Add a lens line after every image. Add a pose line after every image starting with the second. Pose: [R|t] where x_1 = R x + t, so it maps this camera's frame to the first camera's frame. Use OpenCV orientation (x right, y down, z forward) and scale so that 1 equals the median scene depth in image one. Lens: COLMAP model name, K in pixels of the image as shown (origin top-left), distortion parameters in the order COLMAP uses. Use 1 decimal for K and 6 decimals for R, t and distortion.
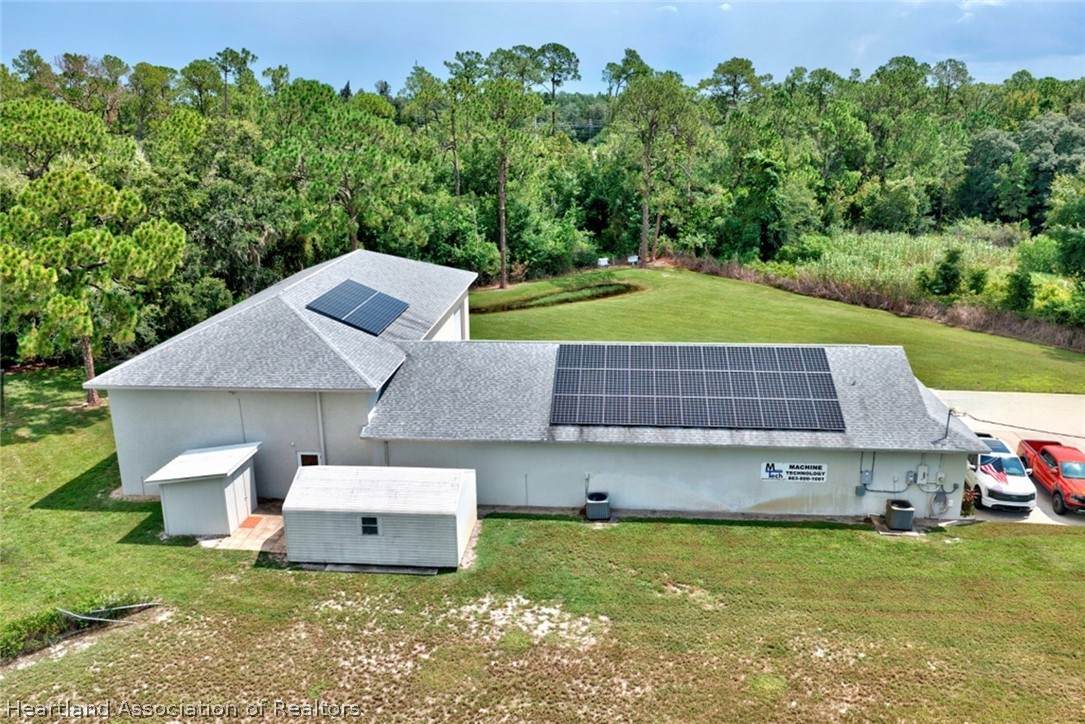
lens RADIAL K [[843.4, 0, 616.0], [0, 843.4, 358.1], [0, 0, 1]] dist [0.008892, 0.003174]
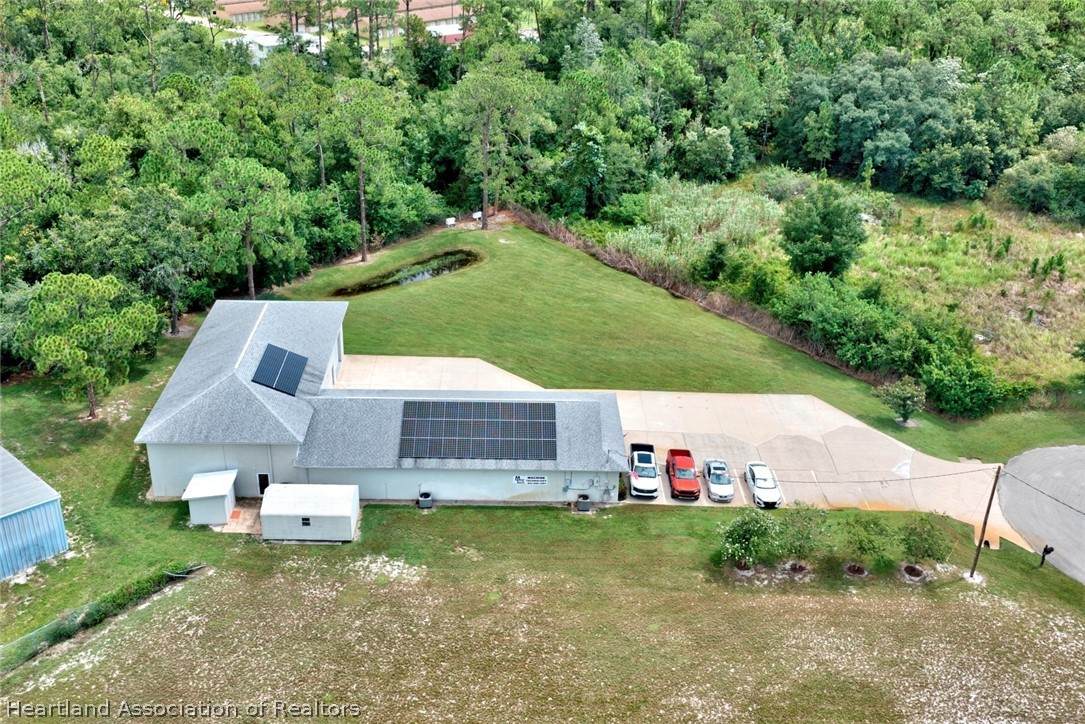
lens RADIAL K [[879.3, 0, 543.5], [0, 879.3, 342.5], [0, 0, 1]] dist [0.074540, -0.115037]
pose [[0.997586, -0.008913, 0.068862, 0.107173], [-0.000314, 0.991138, 0.132837, -0.426806], [-0.069435, -0.132538, 0.988743, -0.894318]]
